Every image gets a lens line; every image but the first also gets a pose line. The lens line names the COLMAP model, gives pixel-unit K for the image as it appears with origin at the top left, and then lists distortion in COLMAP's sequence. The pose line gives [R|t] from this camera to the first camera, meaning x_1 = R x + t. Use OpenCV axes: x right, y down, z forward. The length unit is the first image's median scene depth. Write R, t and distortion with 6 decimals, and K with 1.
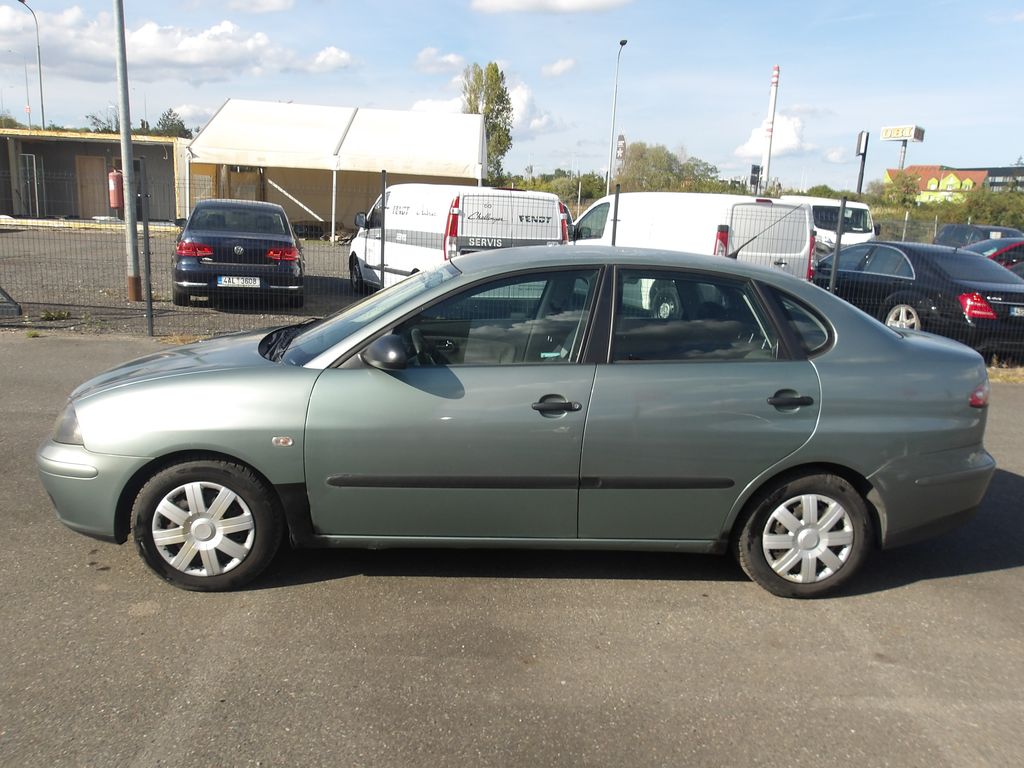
lens RADIAL K [[881.5, 0, 508.7], [0, 881.5, 383.9], [0, 0, 1]] dist [-0.000141, -0.000678]
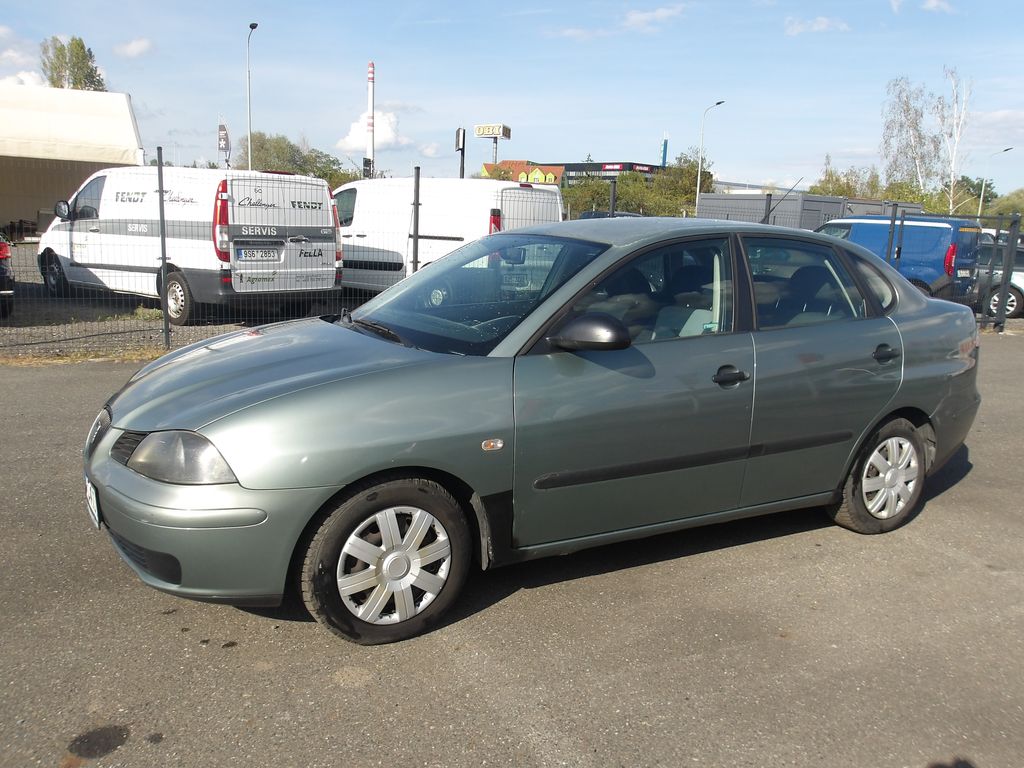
lens RADIAL K [[880.7, 0, 503.1], [0, 880.7, 388.3], [0, 0, 1]] dist [-0.002131, 0.019710]
pose [[0.902761, -0.095851, 0.419327, -0.197234], [0.091038, 0.995348, 0.031526, -0.005046], [-0.420398, 0.009714, 0.907288, 0.074005]]
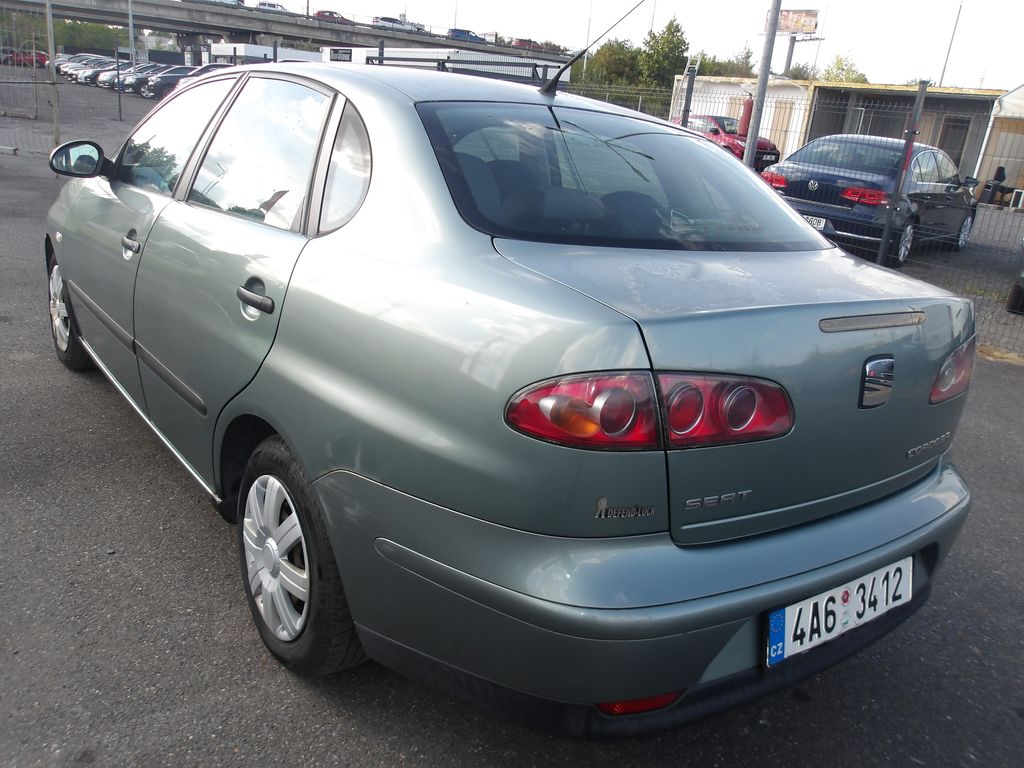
lens RADIAL K [[880.7, 0, 503.1], [0, 880.7, 388.3], [0, 0, 1]] dist [-0.002131, 0.019710]
pose [[0.526663, 0.269490, -0.806226, 0.304532], [-0.251449, 0.955365, 0.155083, -0.018920], [0.812034, 0.121048, 0.570919, 0.283130]]
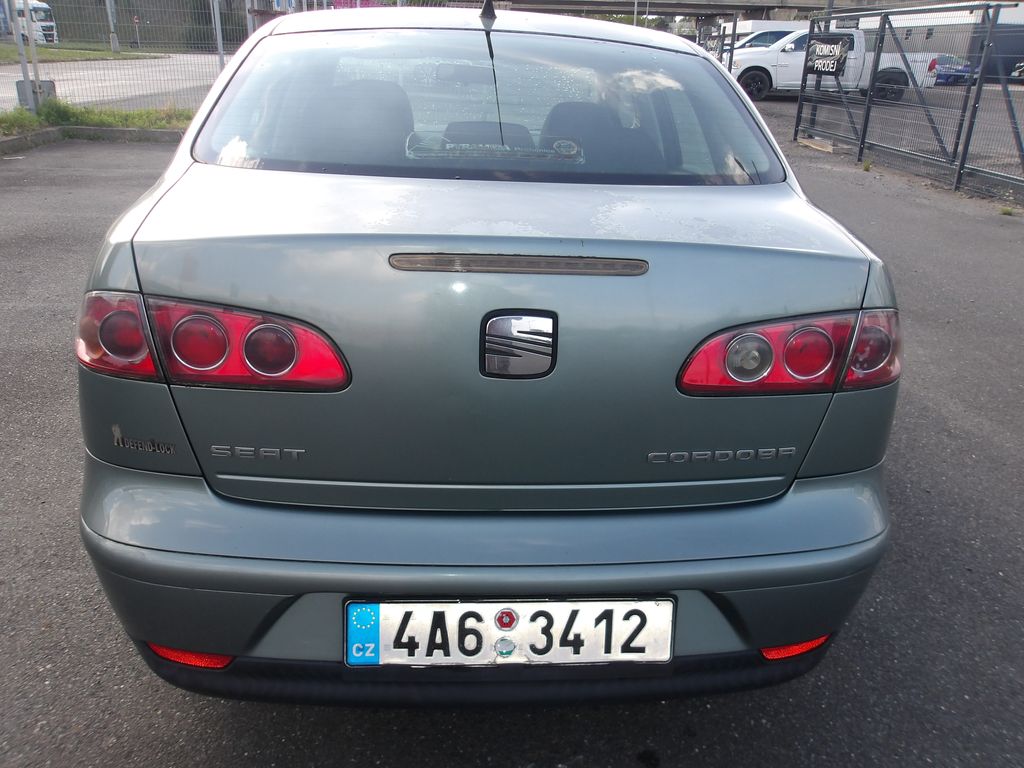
lens RADIAL K [[880.7, 0, 503.1], [0, 880.7, 388.3], [0, 0, 1]] dist [-0.002131, 0.019710]
pose [[-0.009831, 0.319813, -0.947430, 0.337321], [-0.236793, 0.919782, 0.312938, -0.054179], [0.971510, 0.227421, 0.066687, 0.471300]]
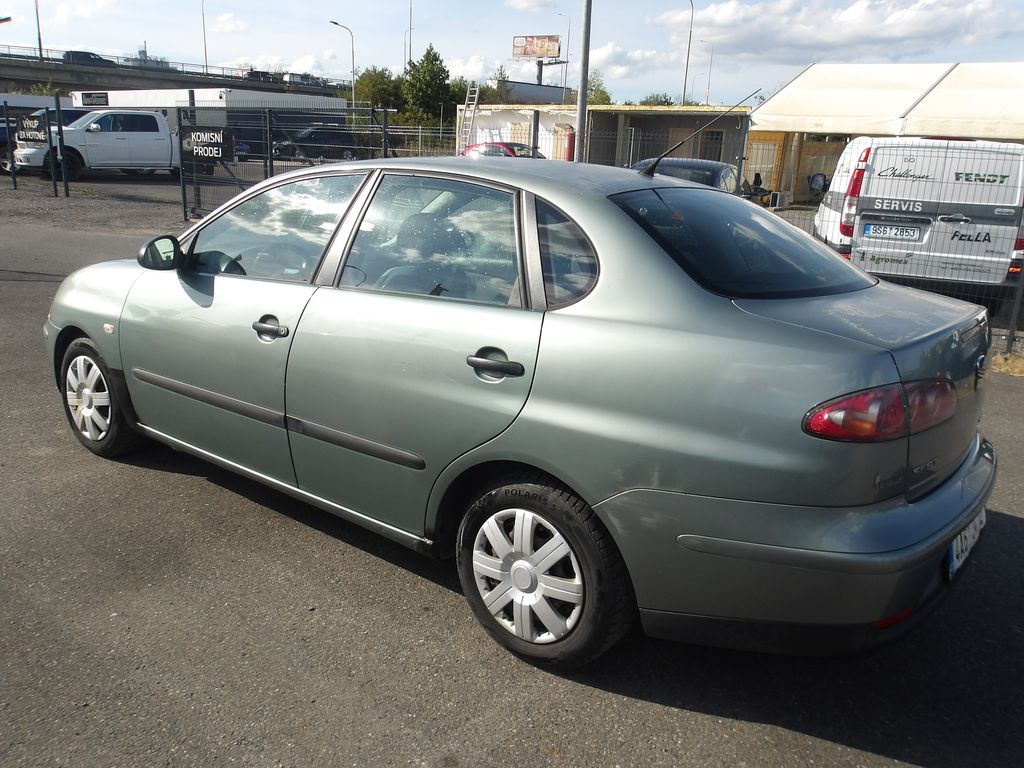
lens RADIAL K [[880.7, 0, 503.1], [0, 880.7, 388.3], [0, 0, 1]] dist [-0.002131, 0.019710]
pose [[0.732178, 0.166834, -0.660365, 0.271532], [-0.151544, 0.985138, 0.080860, -0.007105], [0.664040, 0.040870, 0.746579, 0.170721]]
